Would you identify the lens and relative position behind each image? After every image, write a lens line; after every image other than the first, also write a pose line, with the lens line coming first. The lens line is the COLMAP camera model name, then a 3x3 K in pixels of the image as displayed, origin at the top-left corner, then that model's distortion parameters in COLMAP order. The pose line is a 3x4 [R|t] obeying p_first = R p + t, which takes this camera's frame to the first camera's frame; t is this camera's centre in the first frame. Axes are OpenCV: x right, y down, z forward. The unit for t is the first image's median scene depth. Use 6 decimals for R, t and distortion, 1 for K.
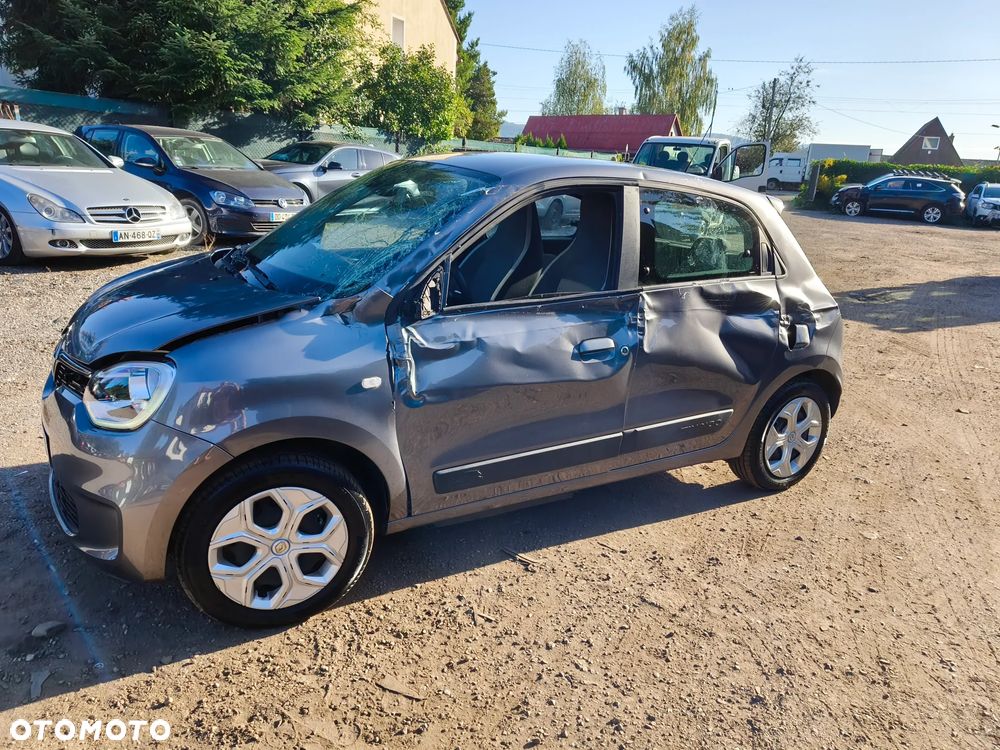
lens RADIAL K [[700.3, 0, 497.0], [0, 700.3, 370.6], [0, 0, 1]] dist [0.038142, -0.038539]
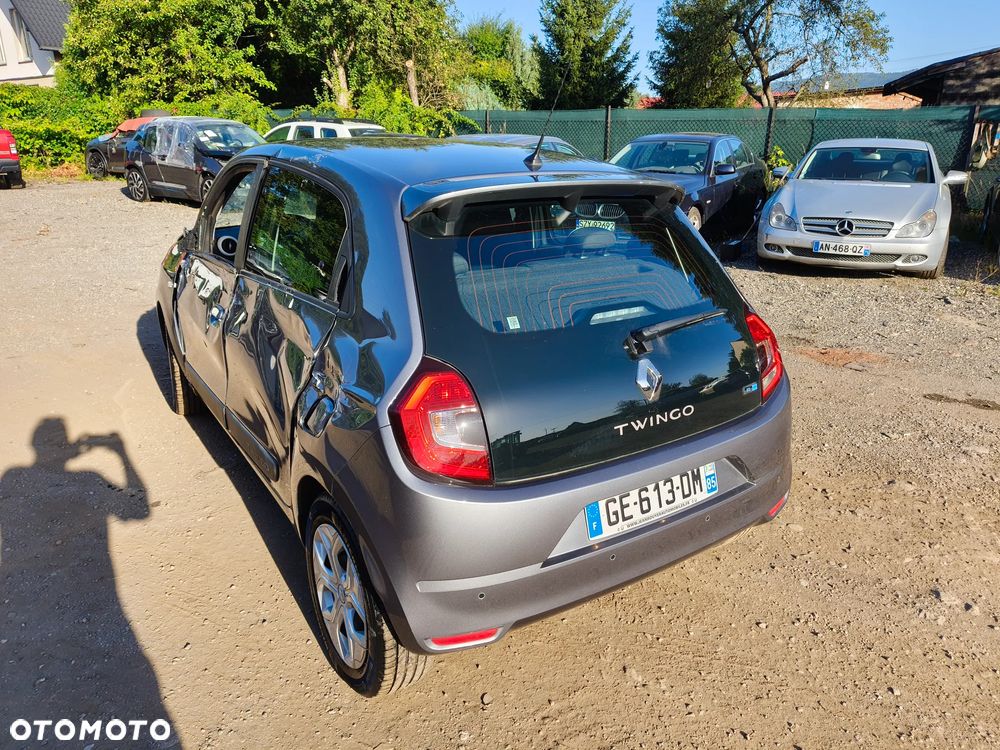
lens RADIAL K [[700.3, 0, 506.6], [0, 700.3, 369.1], [0, 0, 1]] dist [0.038142, -0.038539]
pose [[0.050175, 0.248738, -0.967270, 1.045612], [-0.291664, 0.929922, 0.224004, -0.275908], [0.955204, 0.270879, 0.119207, 1.118019]]
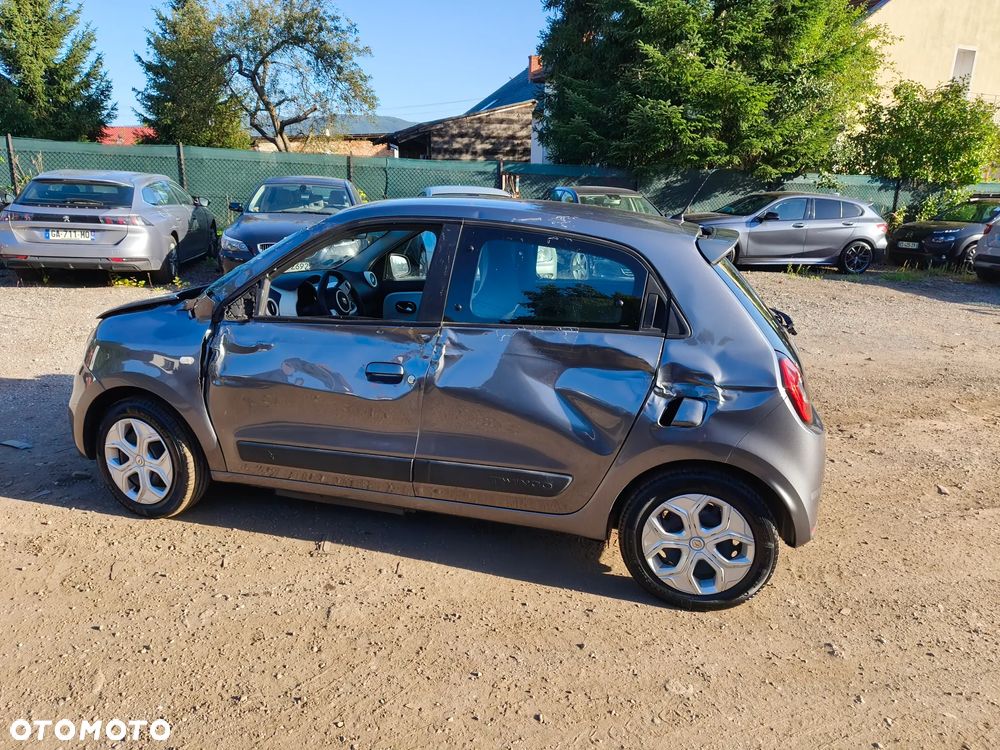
lens RADIAL K [[700.3, 0, 496.9], [0, 700.3, 369.9], [0, 0, 1]] dist [0.038142, -0.038539]
pose [[0.703000, 0.138561, -0.697561, 0.862501], [-0.190142, 0.981751, 0.003387, -0.060599], [0.685300, 0.130255, 0.716517, 0.294597]]
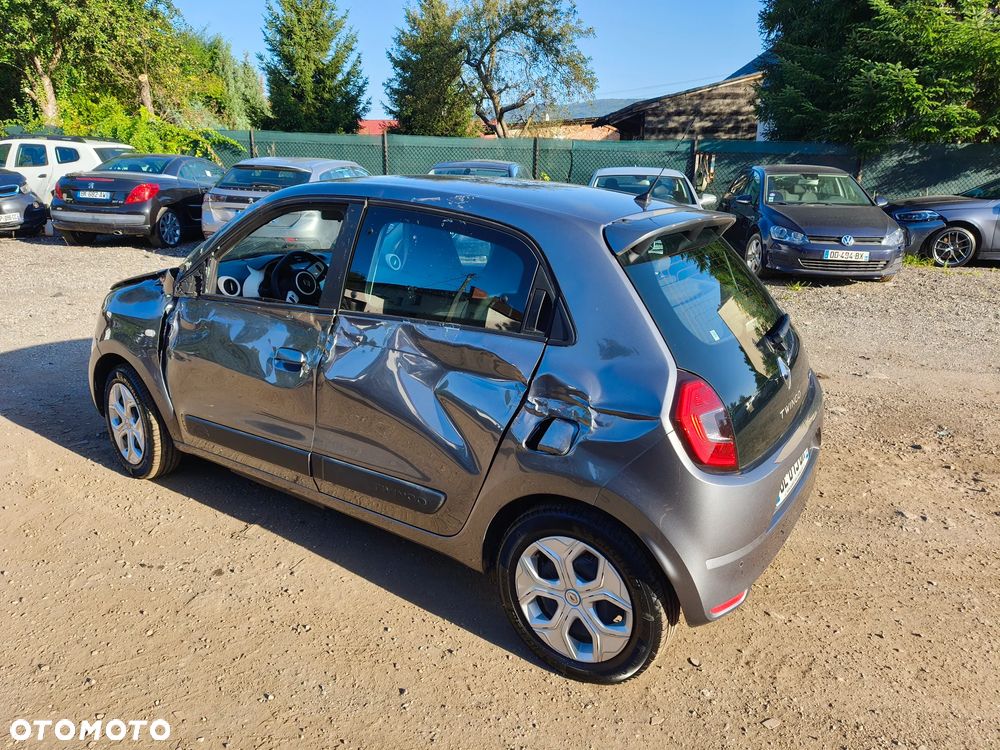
lens RADIAL K [[700.3, 0, 500.6], [0, 700.3, 362.2], [0, 0, 1]] dist [0.038142, -0.038539]
pose [[0.424948, 0.191492, -0.884732, 1.009552], [-0.251162, 0.963937, 0.087999, -0.166092], [0.869676, 0.184816, 0.457719, 0.679484]]
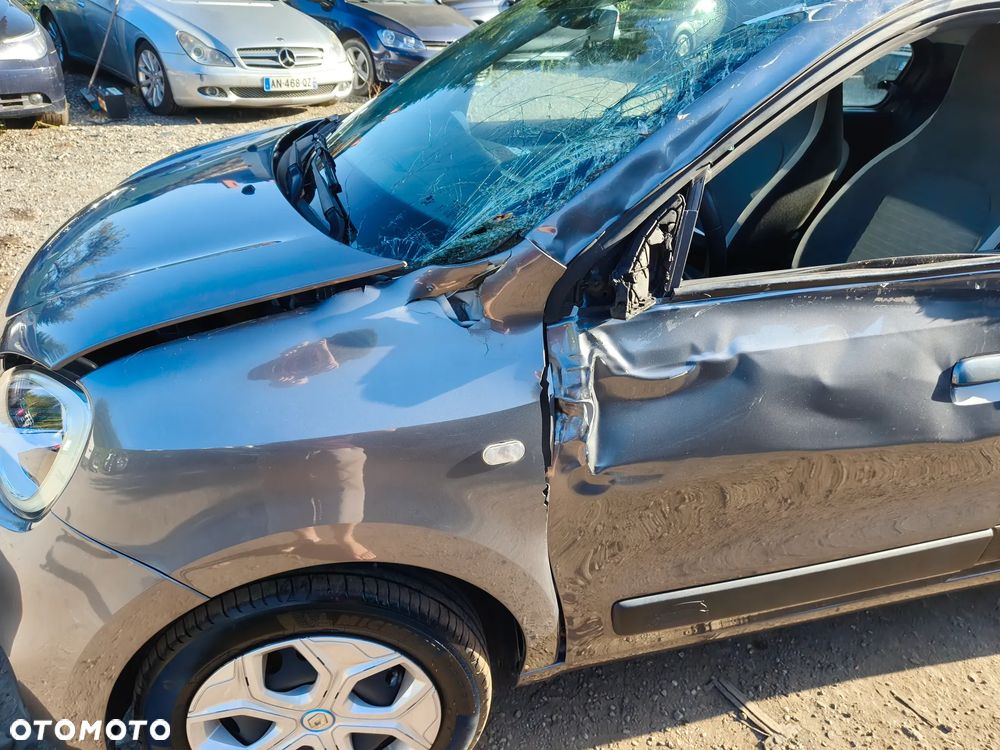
lens RADIAL K [[700.3, 0, 491.9], [0, 700.3, 368.8], [0, 0, 1]] dist [0.038142, -0.038539]
pose [[0.965101, 0.118839, -0.233360, -0.058857], [-0.071853, 0.977073, 0.200415, -0.091251], [0.251827, -0.176653, 0.951513, 0.395422]]
